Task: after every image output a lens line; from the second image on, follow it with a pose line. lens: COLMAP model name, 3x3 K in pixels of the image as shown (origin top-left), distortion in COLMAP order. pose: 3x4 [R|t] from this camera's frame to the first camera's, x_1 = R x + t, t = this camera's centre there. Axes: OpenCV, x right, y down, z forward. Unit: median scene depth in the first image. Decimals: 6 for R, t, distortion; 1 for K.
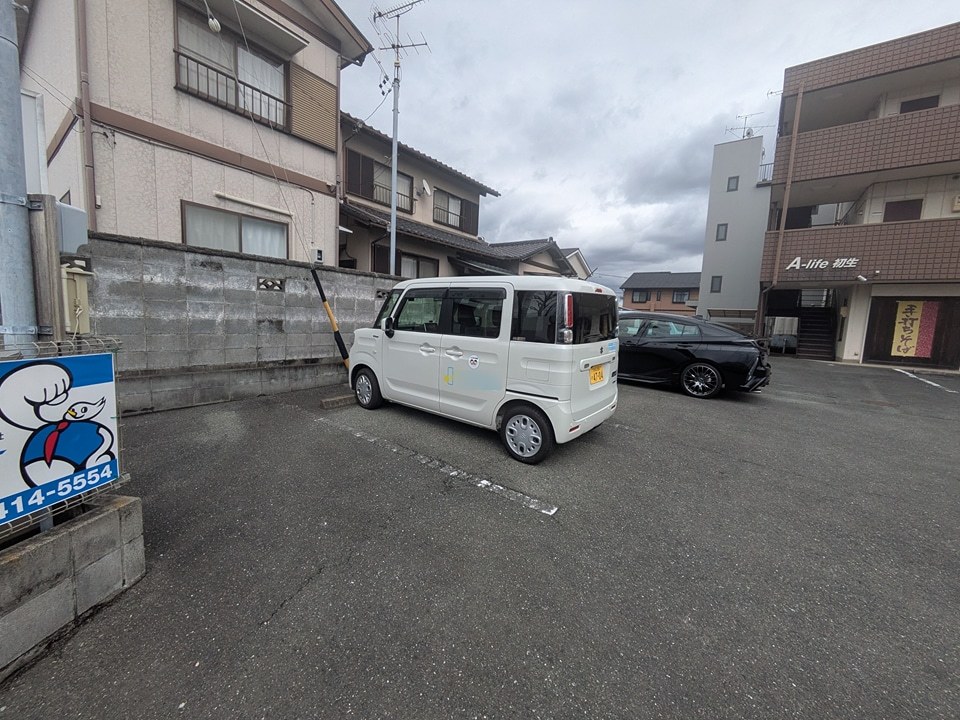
lens RADIAL K [[376.8, 0, 483.8], [0, 376.8, 357.9], [0, 0, 1]] dist [-0.003329, 0.001077]
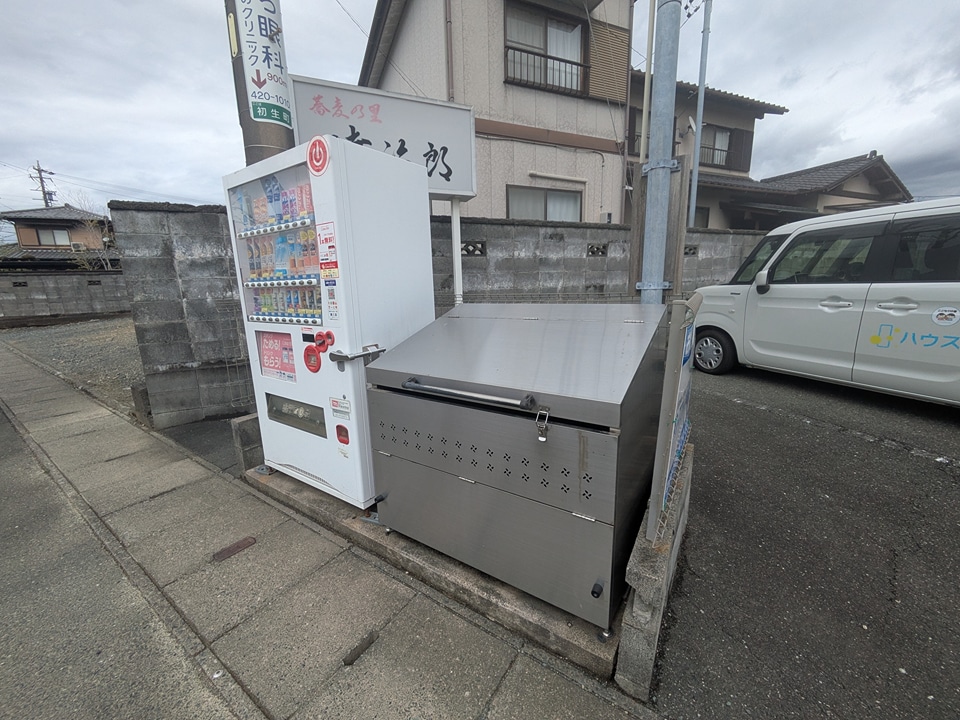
lens RADIAL K [[376.8, 0, 485.8], [0, 376.8, 358.5], [0, 0, 1]] dist [-0.003329, 0.001077]
pose [[0.871307, 0.023150, -0.490192, -0.296497], [0.018953, 0.996554, 0.080752, 0.010844], [0.490372, -0.079650, 0.867866, -0.063188]]
